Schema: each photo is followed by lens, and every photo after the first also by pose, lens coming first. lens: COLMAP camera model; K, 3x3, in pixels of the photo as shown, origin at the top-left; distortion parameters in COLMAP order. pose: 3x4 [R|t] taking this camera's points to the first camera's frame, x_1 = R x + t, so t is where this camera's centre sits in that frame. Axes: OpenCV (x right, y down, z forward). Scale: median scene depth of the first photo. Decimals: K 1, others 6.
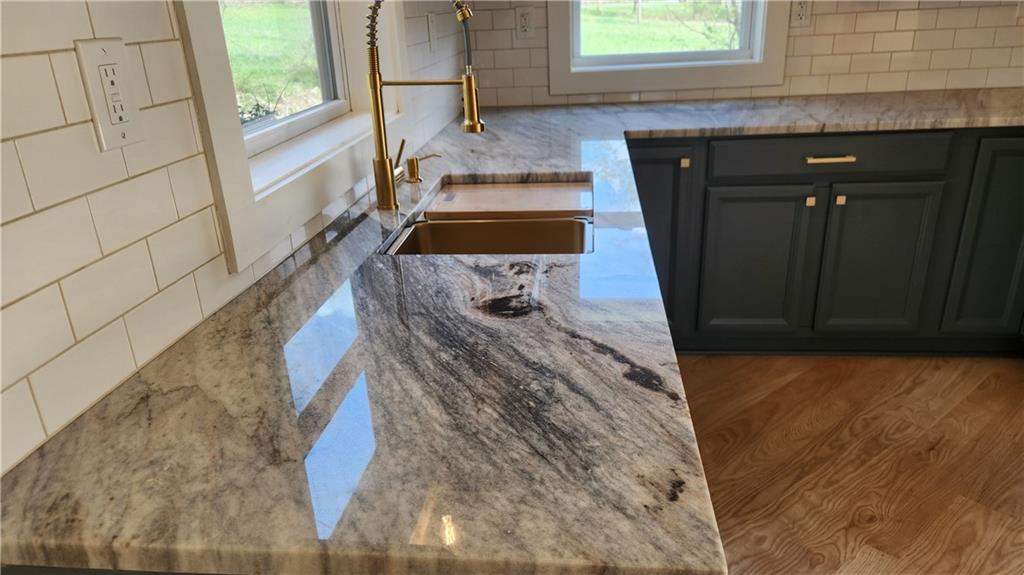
lens RADIAL K [[690.7, 0, 520.0], [0, 690.7, 289.0], [0, 0, 1]] dist [0.035353, -0.003727]
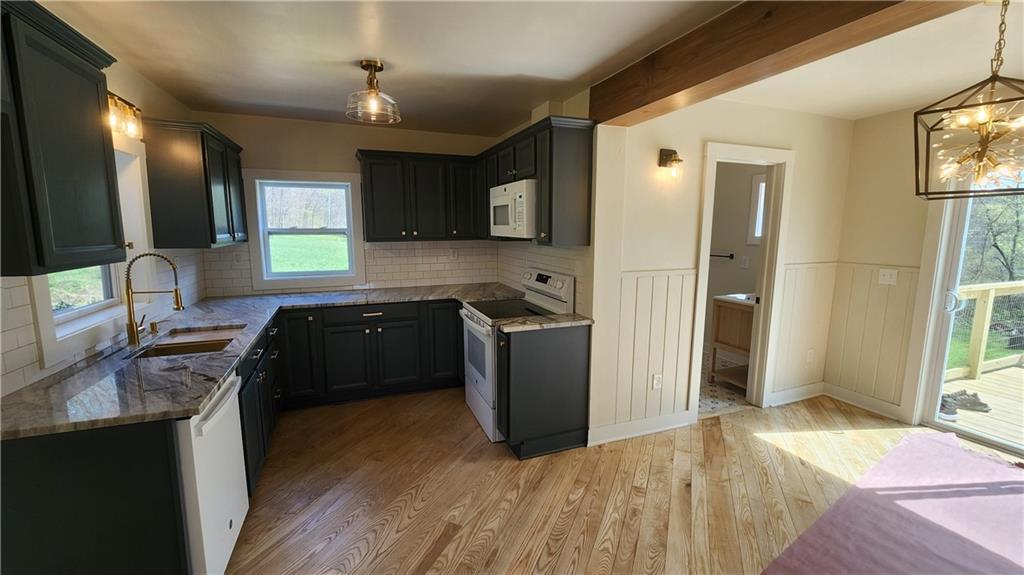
lens RADIAL K [[417.9, 0, 511.6], [0, 417.9, 288.3], [0, 0, 1]] dist [-0.000200, -0.000480]
pose [[0.889478, -0.022059, 0.456445, 0.255767], [0.136775, 0.965897, -0.219854, 0.157063], [-0.436029, 0.257986, 0.862161, -0.689377]]
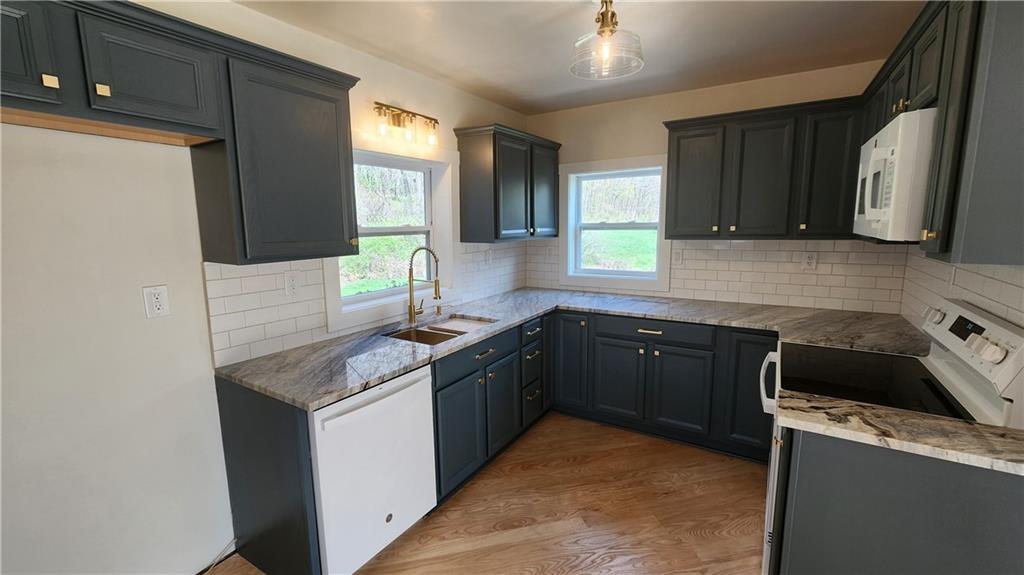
lens RADIAL K [[417.9, 0, 516.0], [0, 417.9, 287.3], [0, 0, 1]] dist [-0.000200, -0.000480]
pose [[0.896136, 0.097123, -0.433022, 0.760764], [-0.190863, 0.965253, -0.178491, -0.027267], [0.400640, 0.242600, 0.883534, -0.299601]]
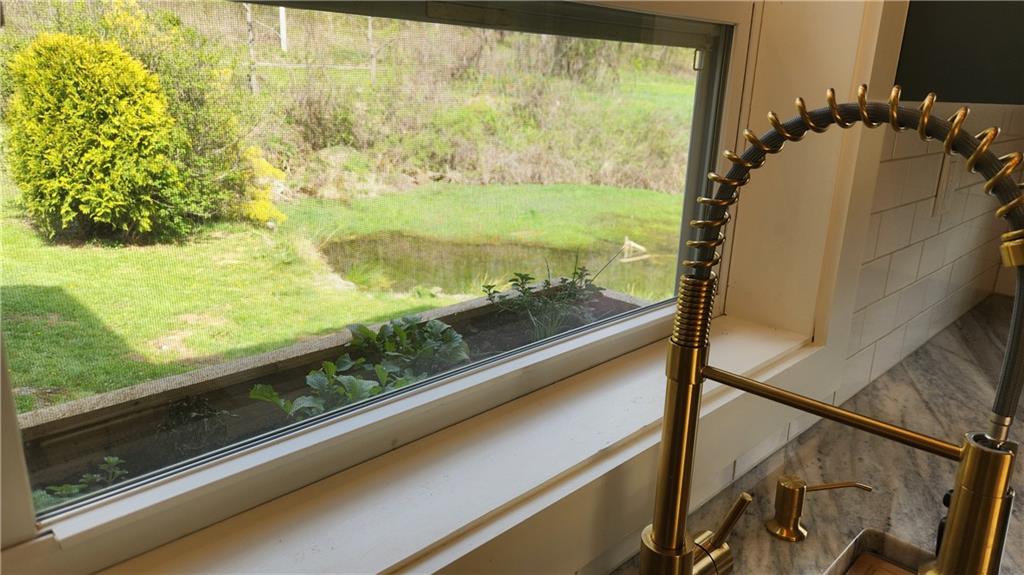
lens RADIAL K [[690.7, 0, 514.8], [0, 690.7, 287.4], [0, 0, 1]] dist [0.035353, -0.003727]
pose [[0.755353, 0.234982, -0.611740, -0.041887], [-0.297686, 0.954663, -0.000866, -0.237866], [0.583803, 0.182760, 0.791058, 0.489570]]
